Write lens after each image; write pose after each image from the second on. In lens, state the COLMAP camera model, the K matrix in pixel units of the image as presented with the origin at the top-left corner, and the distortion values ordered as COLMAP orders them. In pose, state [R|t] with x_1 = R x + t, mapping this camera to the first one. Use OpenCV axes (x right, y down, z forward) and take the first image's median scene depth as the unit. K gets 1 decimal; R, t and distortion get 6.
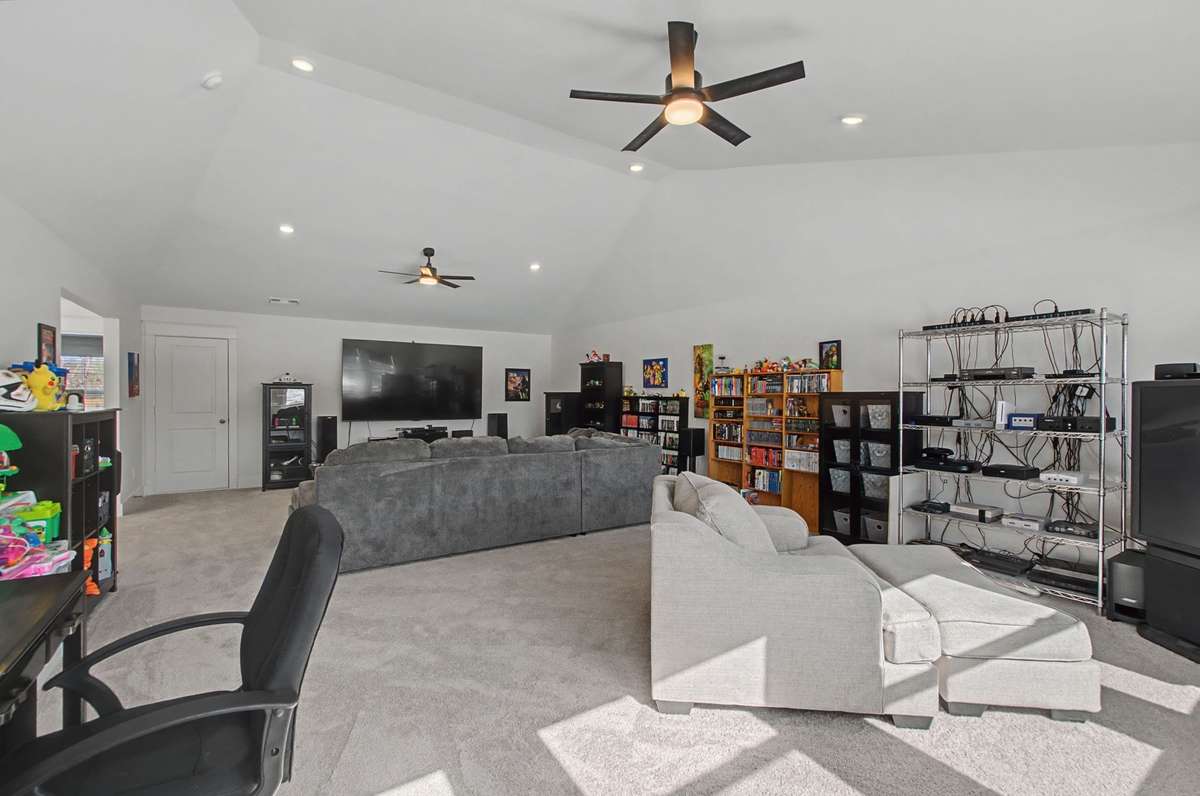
lens RADIAL K [[527.0, 0, 611.5], [0, 527.0, 400.3], [0, 0, 1]] dist [0.000014, -0.000026]
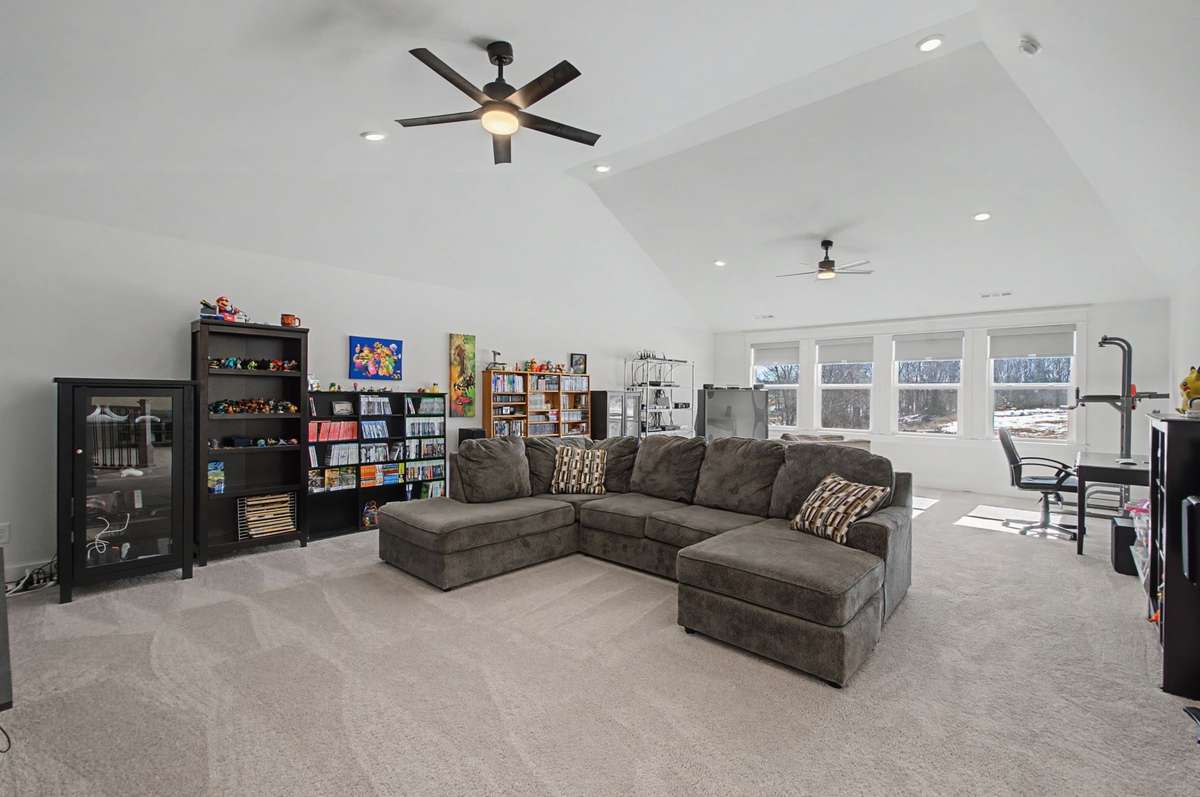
lens RADIAL K [[527.0, 0, 611.5], [0, 527.0, 400.8], [0, 0, 1]] dist [0.000014, -0.000026]
pose [[-0.226357, -0.016731, 0.973901, -0.712303], [-0.002767, 0.999859, 0.016534, -0.008547], [-0.974040, 0.001047, -0.226372, 0.906554]]
